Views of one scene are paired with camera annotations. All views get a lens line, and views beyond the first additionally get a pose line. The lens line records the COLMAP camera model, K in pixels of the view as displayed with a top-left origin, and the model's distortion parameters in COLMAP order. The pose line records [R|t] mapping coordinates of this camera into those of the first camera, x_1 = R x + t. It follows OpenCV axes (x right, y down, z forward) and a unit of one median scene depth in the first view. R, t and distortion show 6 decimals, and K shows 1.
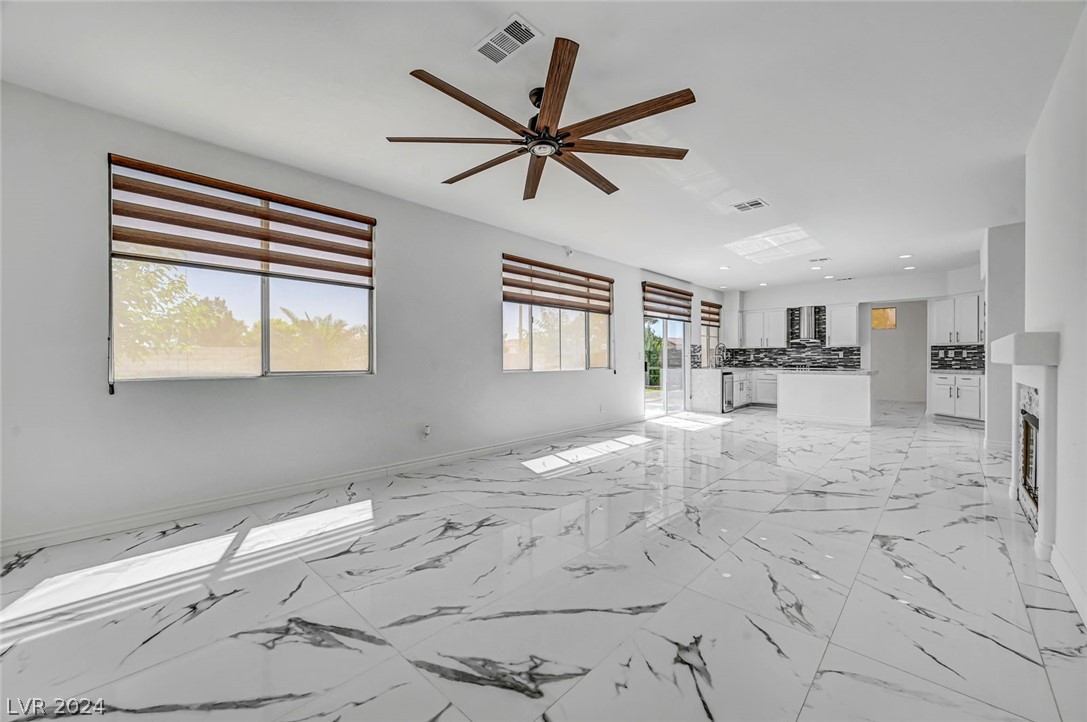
lens RADIAL K [[432.0, 0, 544.0], [0, 432.0, 359.8], [0, 0, 1]] dist [-0.009917, -0.000550]
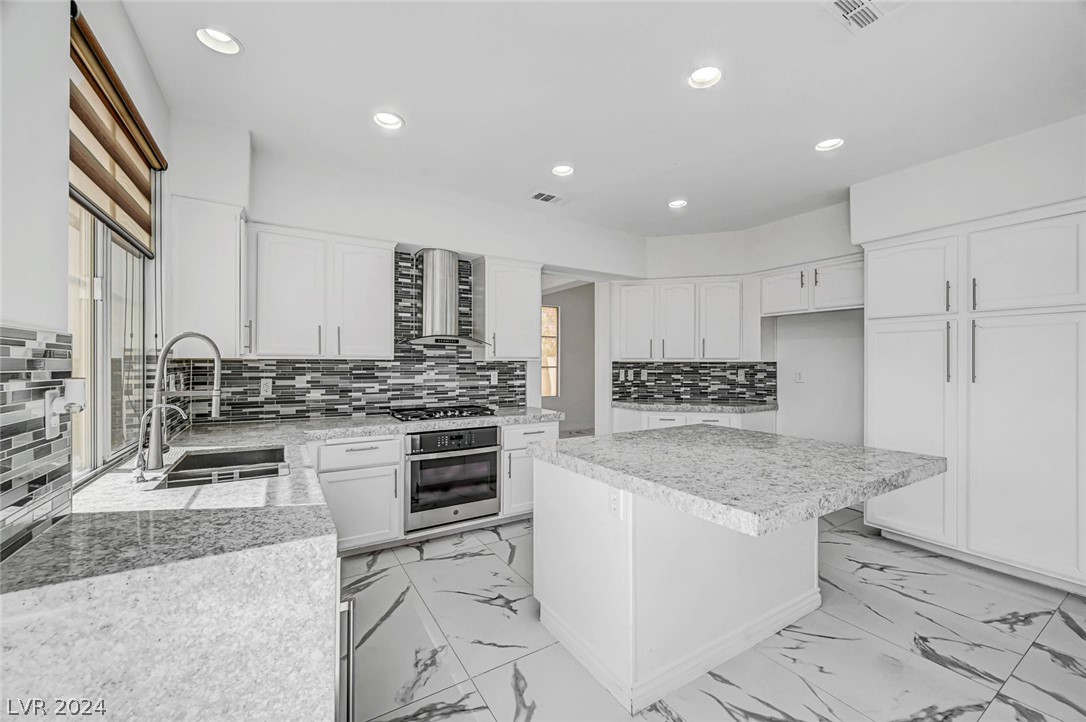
lens RADIAL K [[431.6, 0, 552.2], [0, 431.6, 366.5], [0, 0, 1]] dist [-0.009917, -0.000550]
pose [[0.267536, 0.001454, 0.963547, 0.277426], [0.004705, 0.999985, -0.002816, -0.021815], [-0.963536, 0.005287, 0.267526, 0.814220]]
